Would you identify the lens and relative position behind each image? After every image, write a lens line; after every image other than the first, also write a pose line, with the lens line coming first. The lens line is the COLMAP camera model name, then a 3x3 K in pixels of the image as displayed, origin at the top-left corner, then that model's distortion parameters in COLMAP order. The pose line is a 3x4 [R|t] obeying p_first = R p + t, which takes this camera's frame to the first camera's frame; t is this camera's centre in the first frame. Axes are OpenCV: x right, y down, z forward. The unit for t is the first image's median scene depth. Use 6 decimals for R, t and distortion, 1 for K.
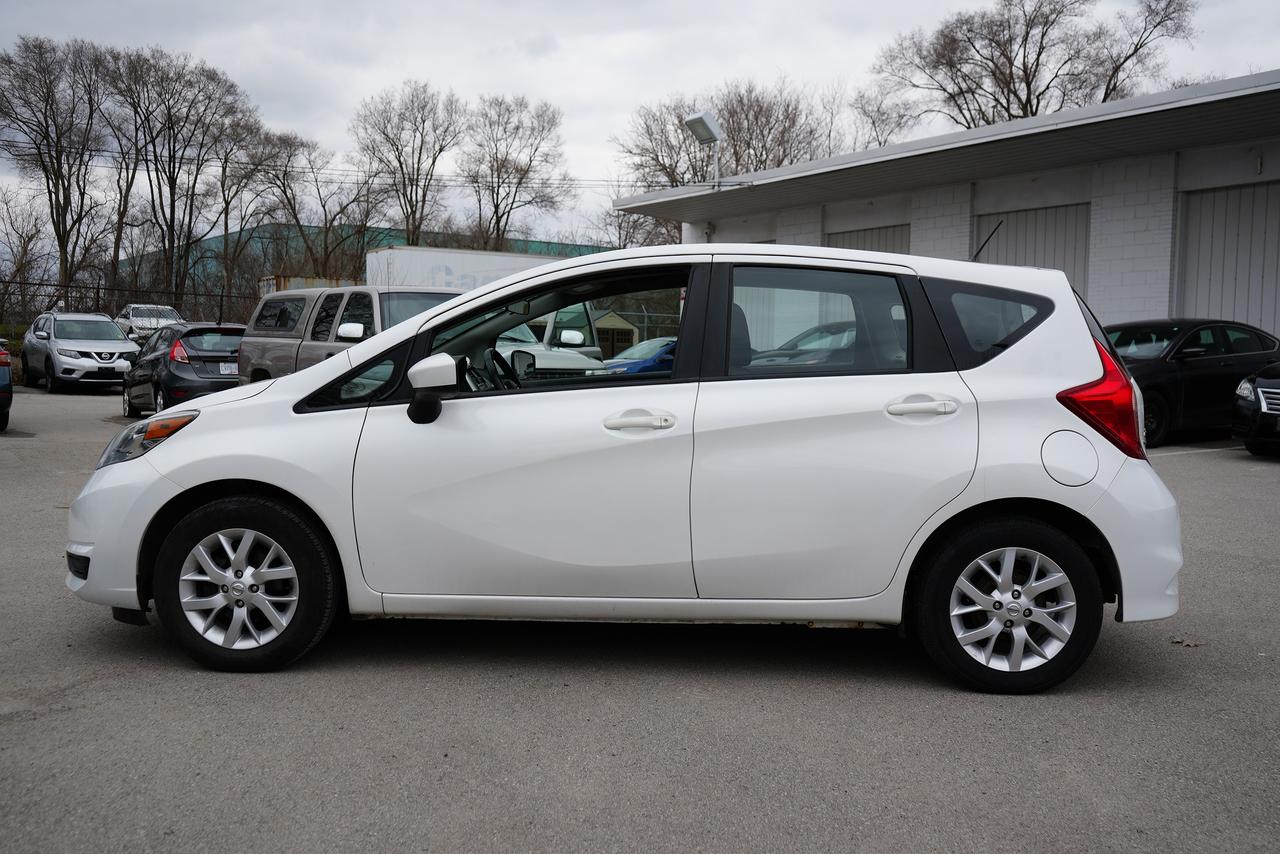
lens RADIAL K [[1211.3, 0, 640.0], [0, 1211.3, 427.0], [0, 0, 1]] dist [-0.000810, 0.002303]
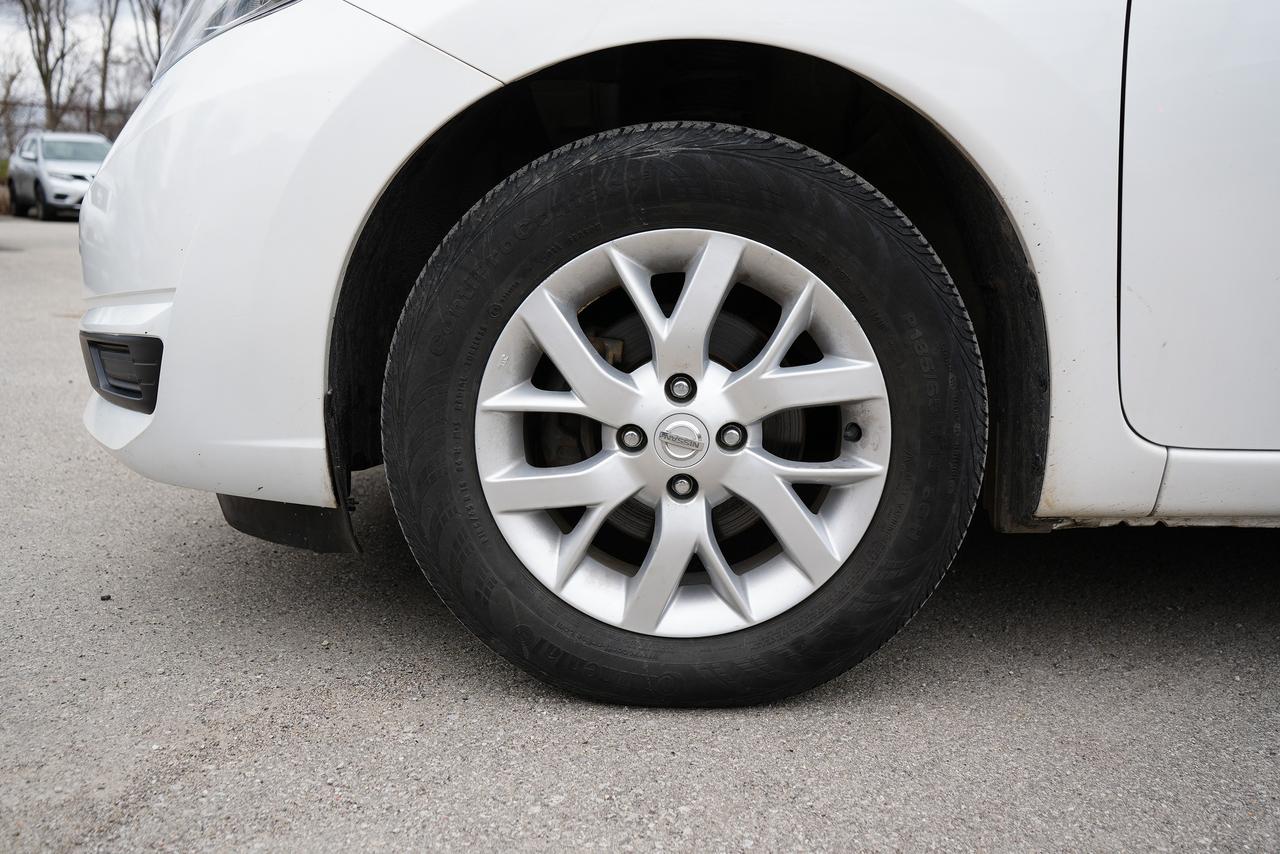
lens RADIAL K [[1187.6, 0, 640.0], [0, 1187.6, 427.0], [0, 0, 1]] dist [-0.003110, 0.009344]
pose [[0.999958, -0.006999, 0.005882, -0.332485], [0.006199, 0.991967, 0.126348, 0.091487], [-0.006719, -0.126307, 0.991968, 0.693278]]
